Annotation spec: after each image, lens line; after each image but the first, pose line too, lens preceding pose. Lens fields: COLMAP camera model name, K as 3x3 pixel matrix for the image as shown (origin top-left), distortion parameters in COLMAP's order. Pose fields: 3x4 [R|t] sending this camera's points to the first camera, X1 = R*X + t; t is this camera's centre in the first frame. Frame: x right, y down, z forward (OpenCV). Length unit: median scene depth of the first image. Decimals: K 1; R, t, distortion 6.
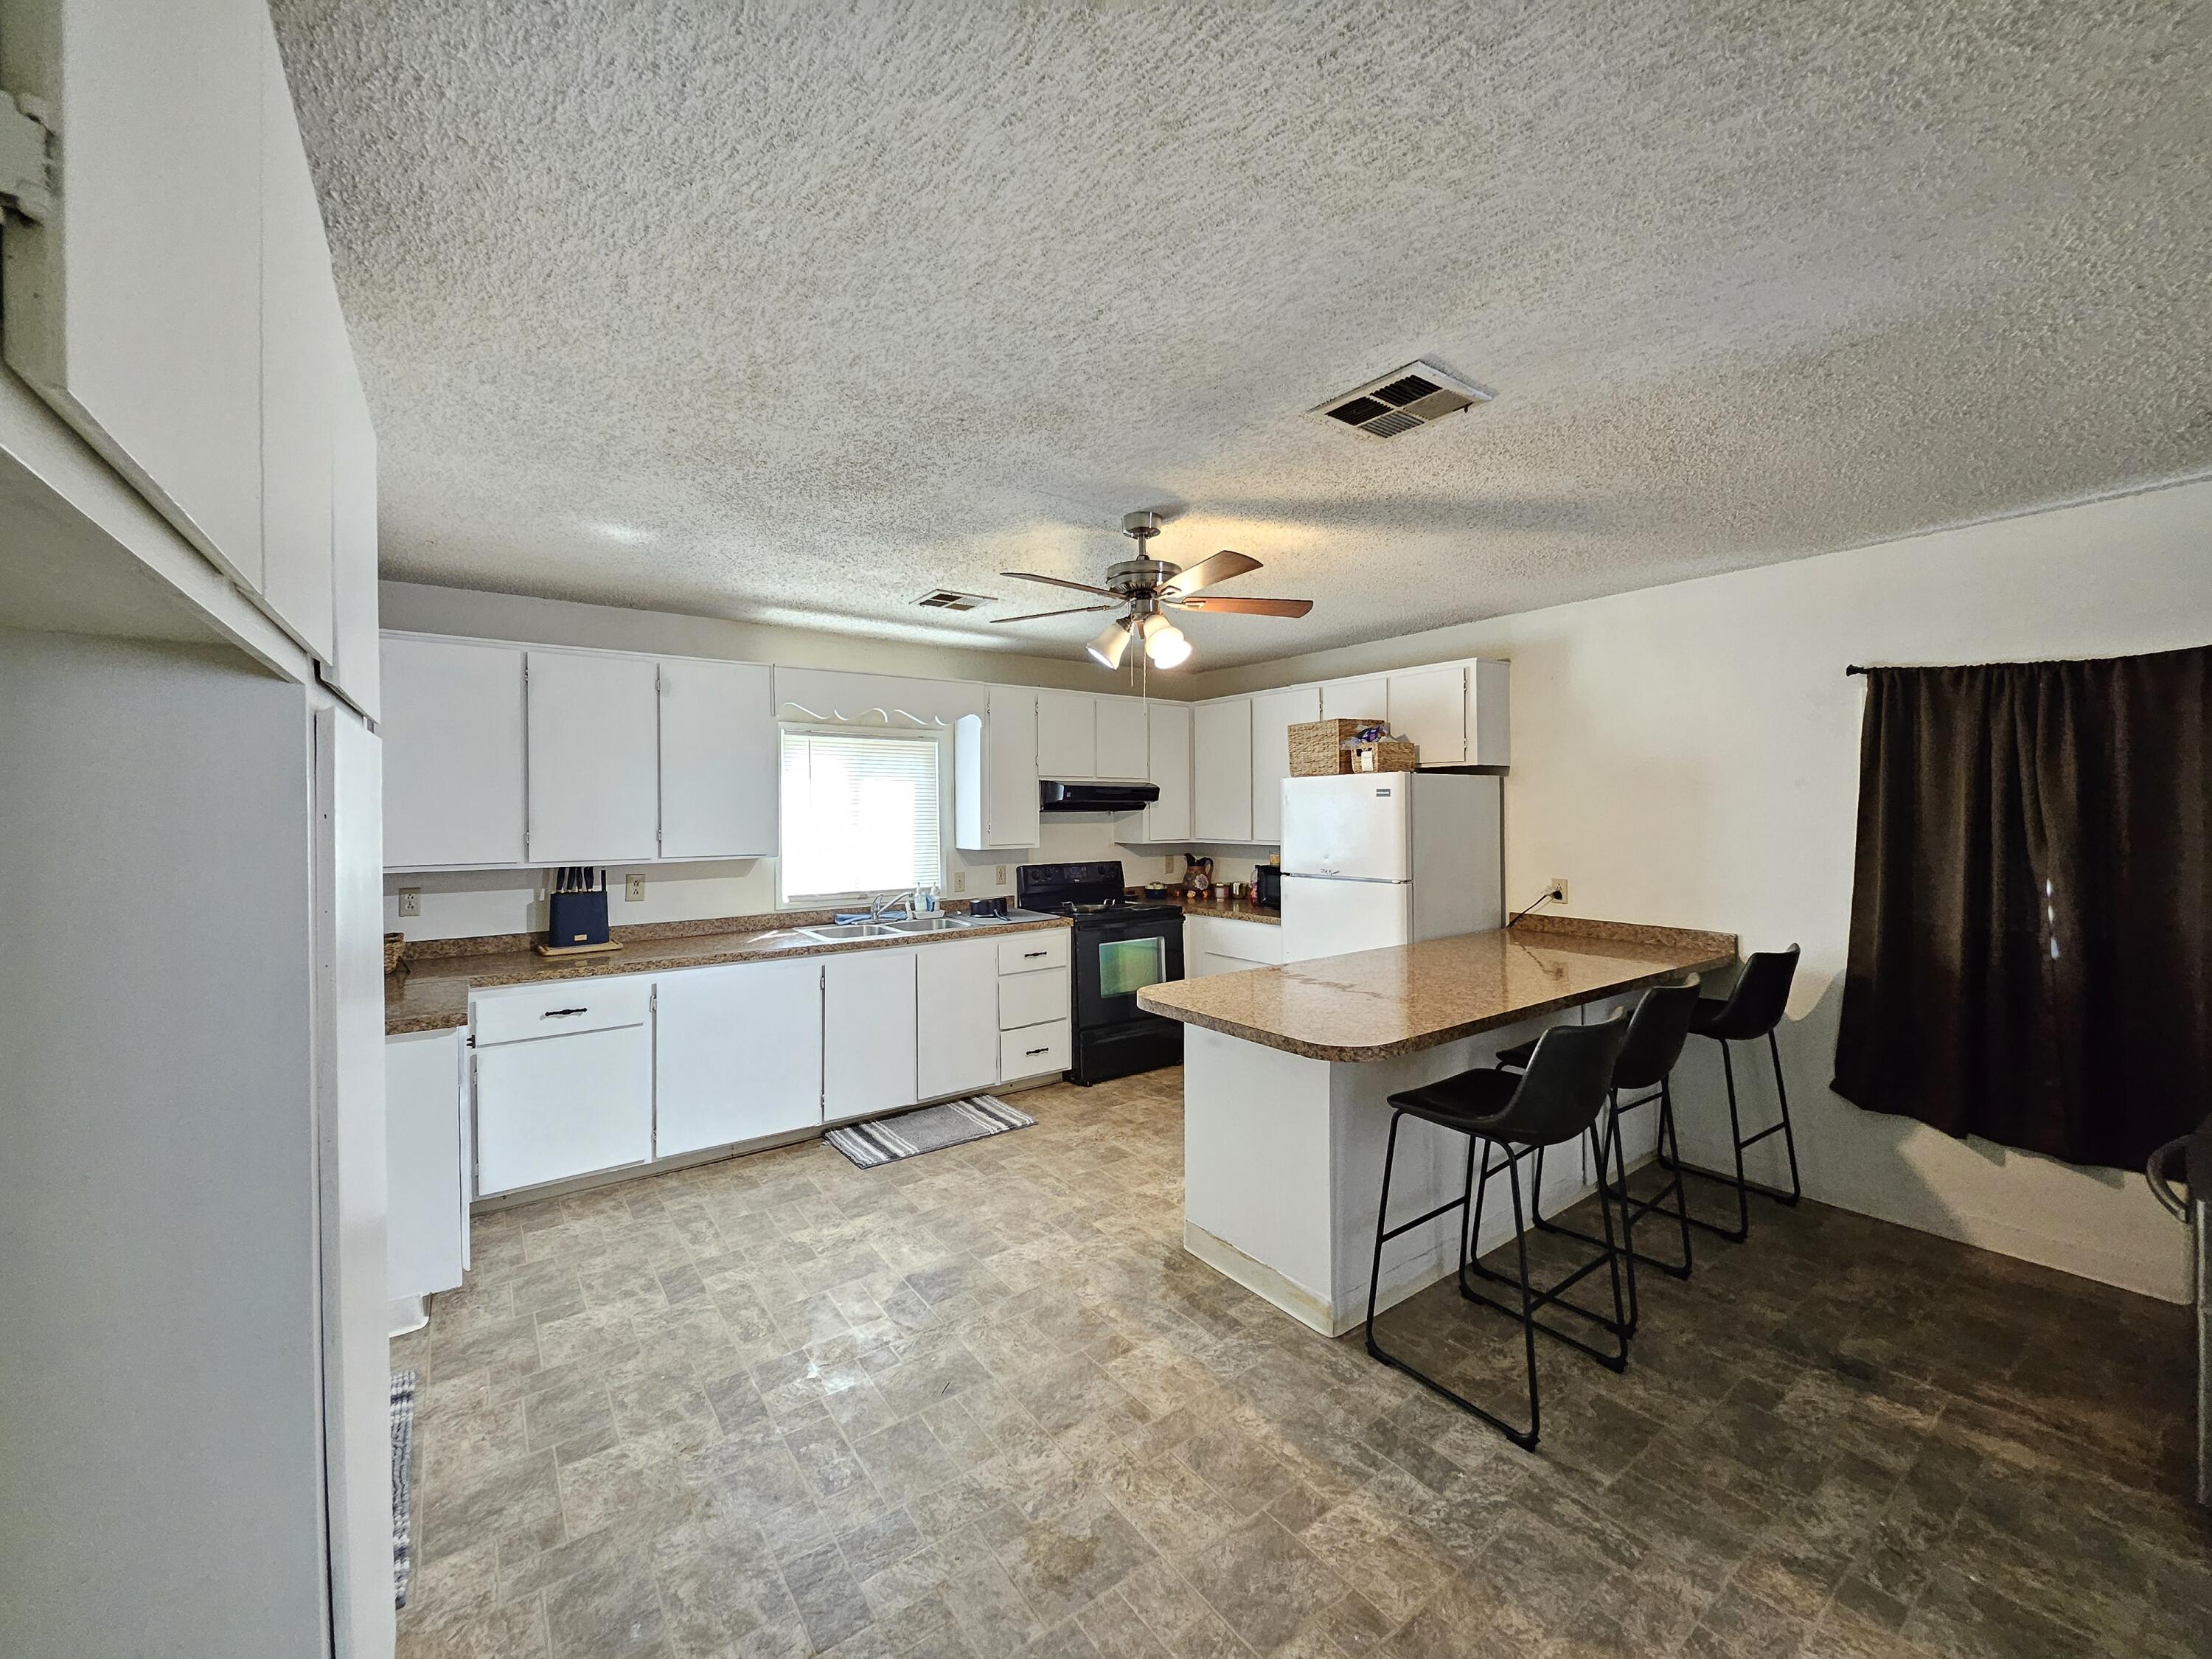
lens RADIAL K [[870.8, 0, 1102.3], [0, 870.8, 822.4], [0, 0, 1]] dist [0.006606, -0.002441]
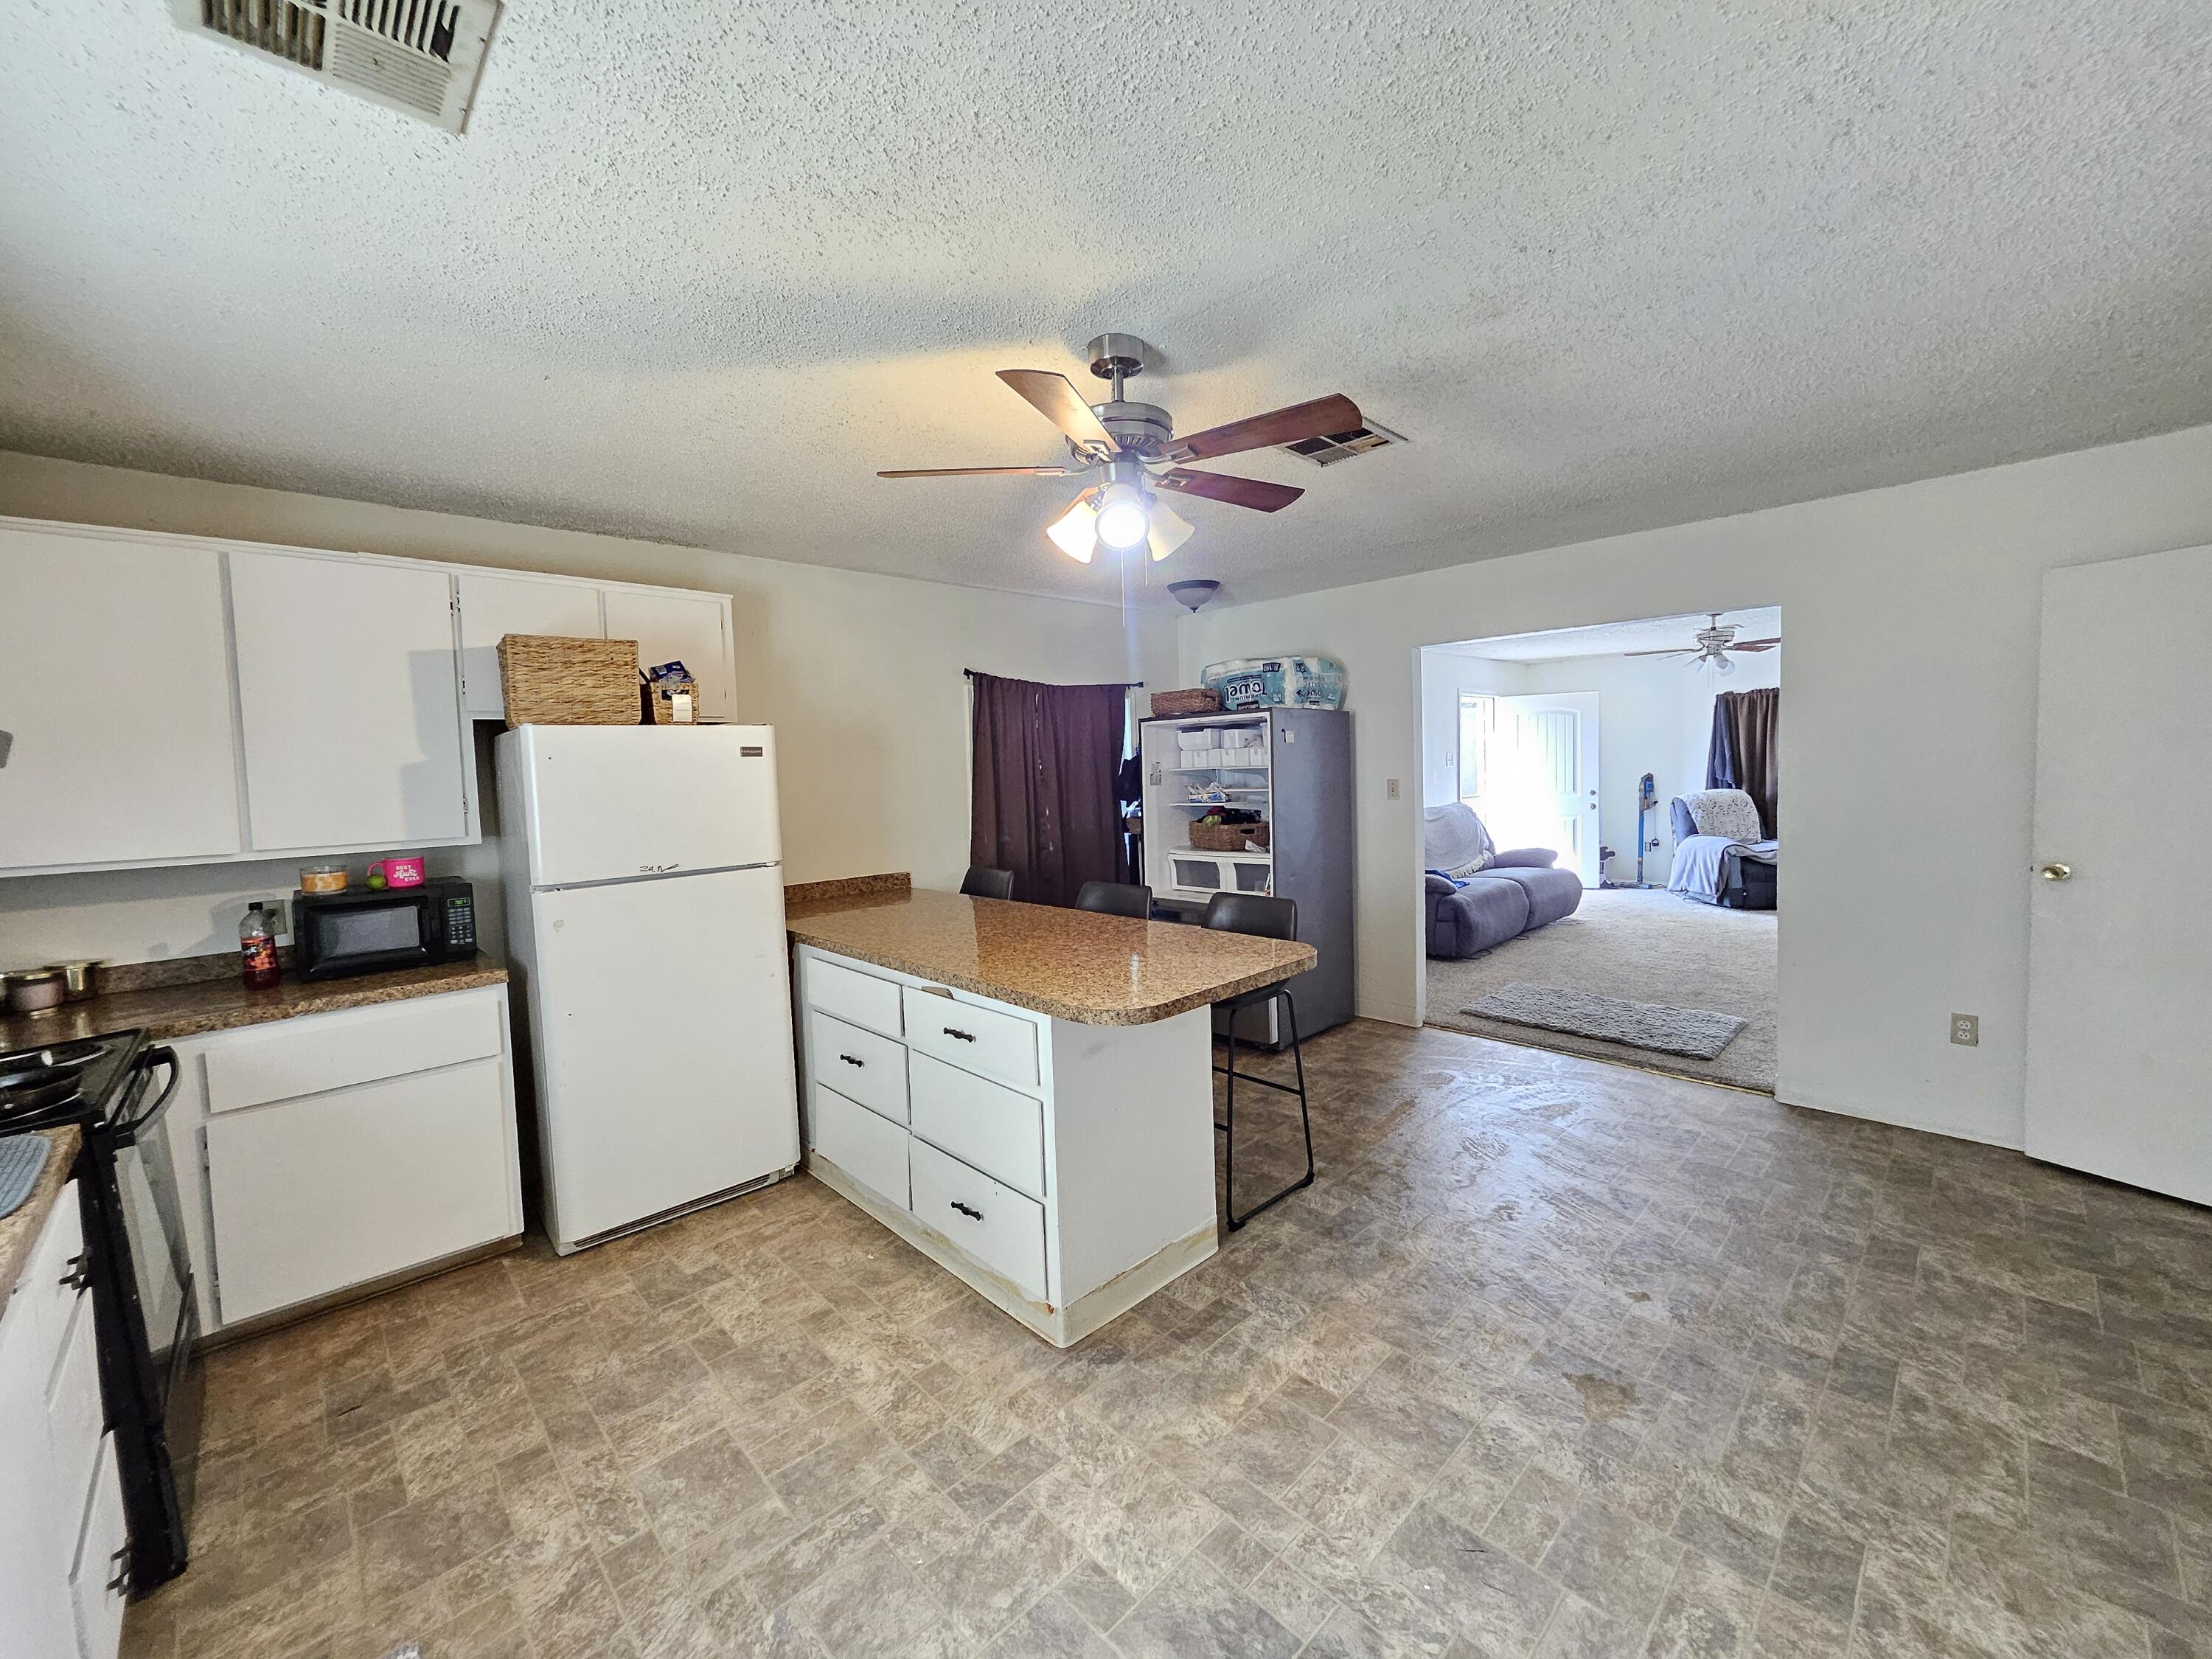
lens RADIAL K [[870.8, 0, 1100.0], [0, 870.8, 810.3], [0, 0, 1]] dist [0.006606, -0.002441]
pose [[-0.128873, -0.040918, 0.990817, -0.515731], [0.051102, 0.997547, 0.047843, -0.003217], [-0.990344, 0.056798, -0.126466, 0.851219]]
